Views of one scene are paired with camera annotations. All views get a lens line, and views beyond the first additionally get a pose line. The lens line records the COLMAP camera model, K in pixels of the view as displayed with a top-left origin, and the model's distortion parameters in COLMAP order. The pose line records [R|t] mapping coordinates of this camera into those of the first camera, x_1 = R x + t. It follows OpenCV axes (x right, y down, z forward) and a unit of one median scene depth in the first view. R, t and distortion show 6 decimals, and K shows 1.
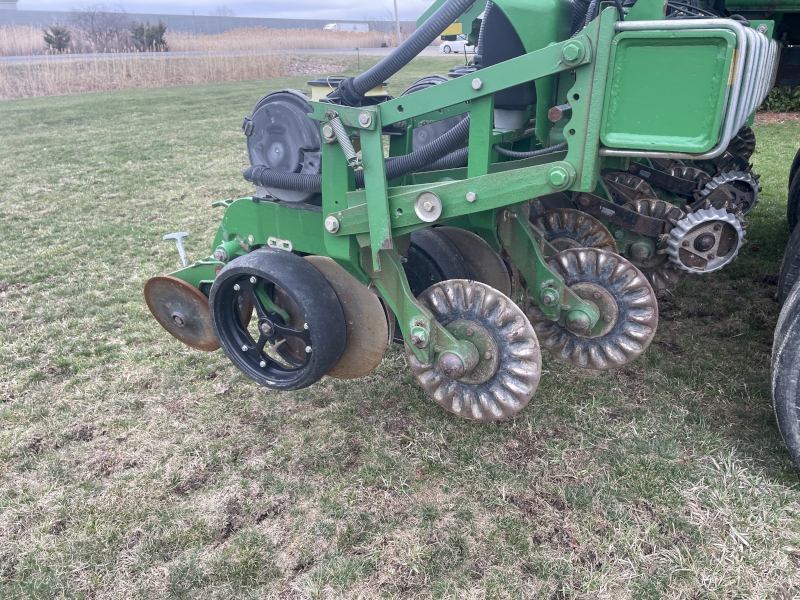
lens RADIAL K [[590.7, 0, 403.1], [0, 590.7, 299.5], [0, 0, 1]] dist [0.004183, -0.001629]
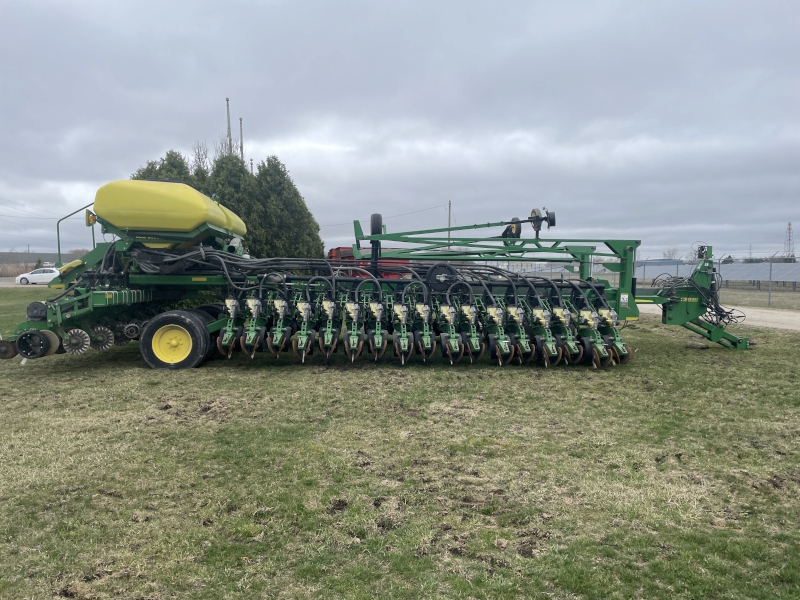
lens RADIAL K [[590.7, 0, 403.1], [0, 590.7, 299.5], [0, 0, 1]] dist [0.004183, -0.001629]
pose [[0.796629, -0.024889, 0.603956, -0.949024], [0.238252, 0.931195, -0.275885, 2.352488], [-0.555534, 0.363671, 0.747746, -6.024654]]
